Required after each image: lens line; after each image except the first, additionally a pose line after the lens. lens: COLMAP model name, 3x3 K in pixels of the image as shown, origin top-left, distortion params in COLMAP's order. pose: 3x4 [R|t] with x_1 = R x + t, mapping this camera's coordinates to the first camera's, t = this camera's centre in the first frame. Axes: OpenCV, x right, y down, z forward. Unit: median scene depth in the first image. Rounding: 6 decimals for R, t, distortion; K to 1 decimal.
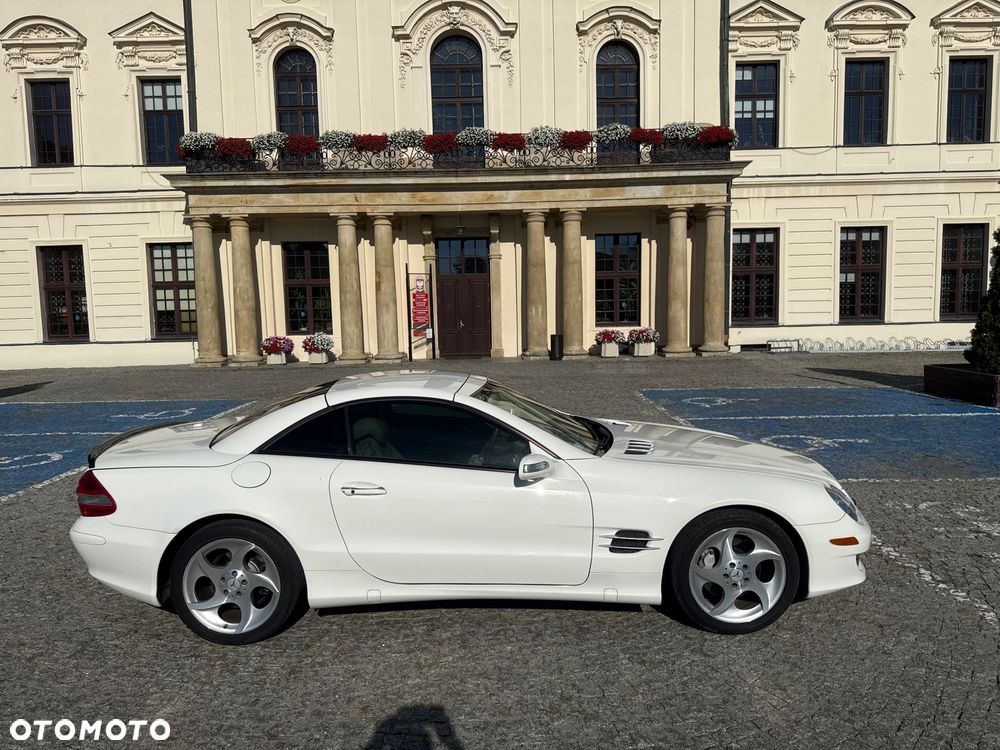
lens RADIAL K [[719.1, 0, 501.3], [0, 719.1, 379.0], [0, 0, 1]] dist [0.030207, -0.032357]
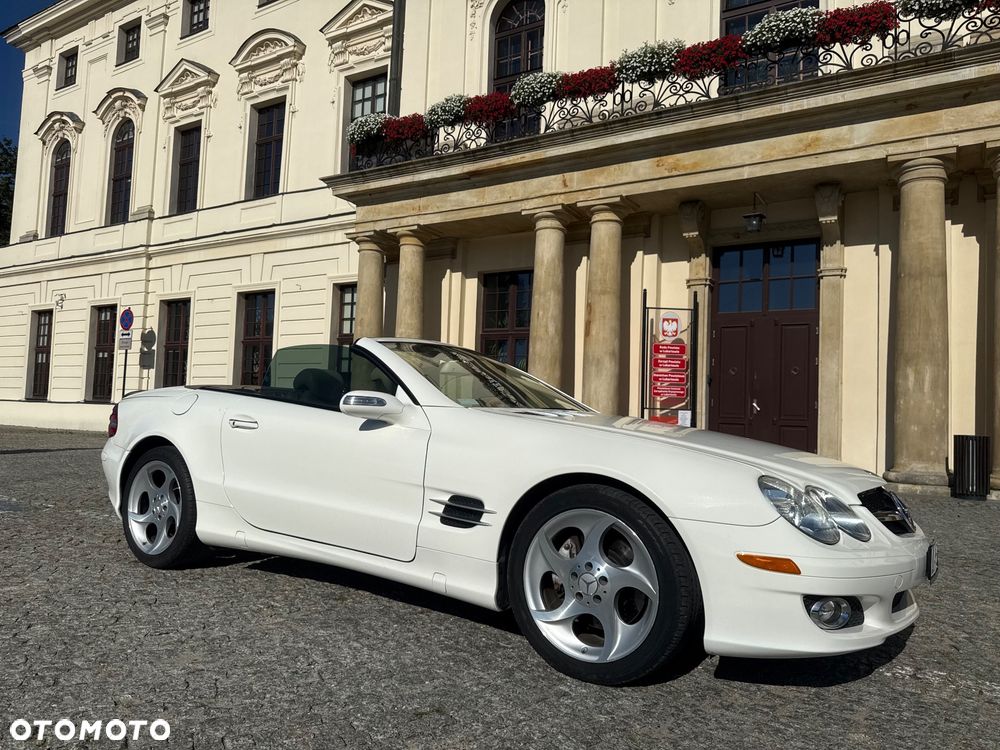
lens RADIAL K [[712.5, 0, 494.6], [0, 712.5, 377.9], [0, 0, 1]] dist [0.060450, -0.074475]
pose [[0.842433, 0.024606, -0.538239, 0.065776], [-0.108539, 0.986228, -0.124795, -0.013304], [0.527756, 0.163551, 0.833502, 0.488174]]
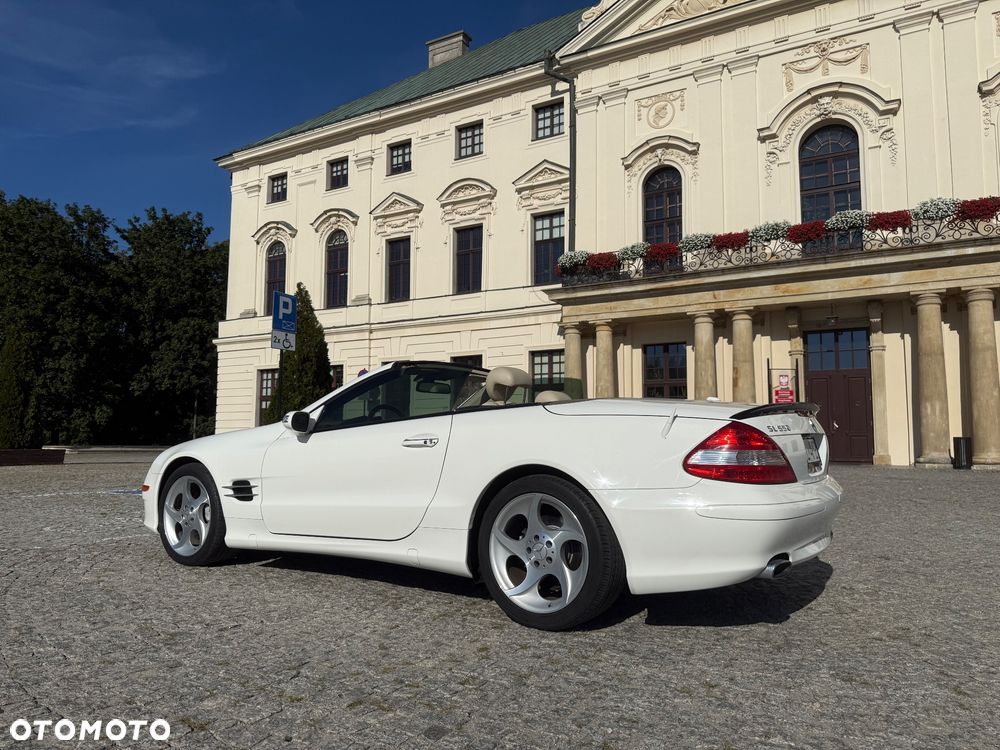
lens RADIAL K [[707.2, 0, 497.5], [0, 707.2, 377.4], [0, 0, 1]] dist [0.141514, -0.218720]
pose [[0.859809, -0.019860, -0.510229, 0.042402], [-0.071642, 0.984667, -0.159053, 0.037978], [0.505564, 0.173309, 0.845203, 0.027713]]
